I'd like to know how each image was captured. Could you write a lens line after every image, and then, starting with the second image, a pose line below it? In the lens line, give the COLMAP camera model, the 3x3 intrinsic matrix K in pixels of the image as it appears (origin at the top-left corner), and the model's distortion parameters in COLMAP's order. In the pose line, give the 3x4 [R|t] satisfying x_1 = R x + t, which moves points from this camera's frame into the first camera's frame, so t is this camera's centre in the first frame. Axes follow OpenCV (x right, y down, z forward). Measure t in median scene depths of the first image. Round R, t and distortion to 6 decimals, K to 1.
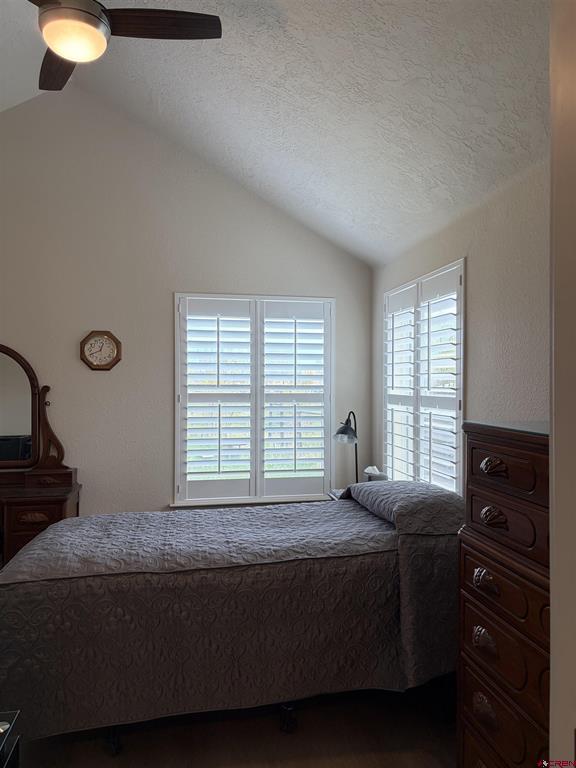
lens RADIAL K [[580.2, 0, 286.4], [0, 580.2, 383.7], [0, 0, 1]] dist [0.043761, -0.032326]
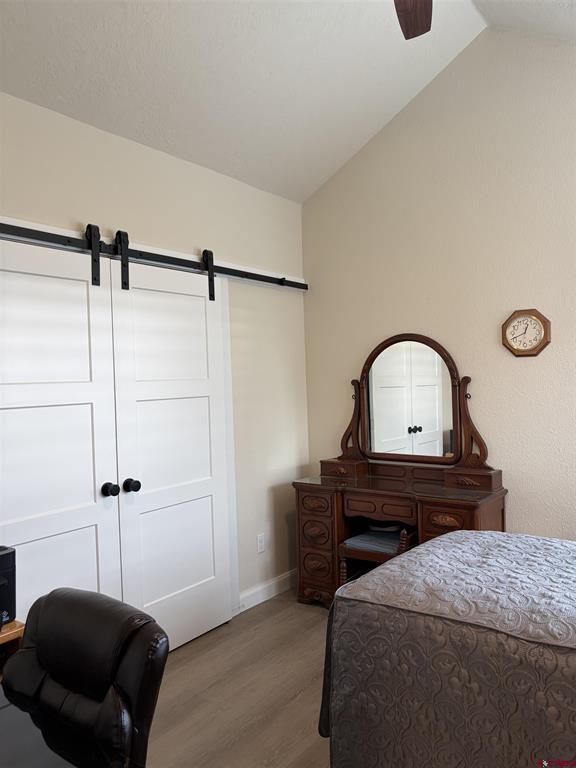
lens RADIAL K [[580.2, 0, 289.5], [0, 580.2, 385.9], [0, 0, 1]] dist [0.043761, -0.032326]
pose [[0.682502, -0.016056, -0.730707, 0.110260], [0.030891, 0.999499, 0.006891, 0.005601], [0.730231, -0.027275, 0.682656, 0.300521]]
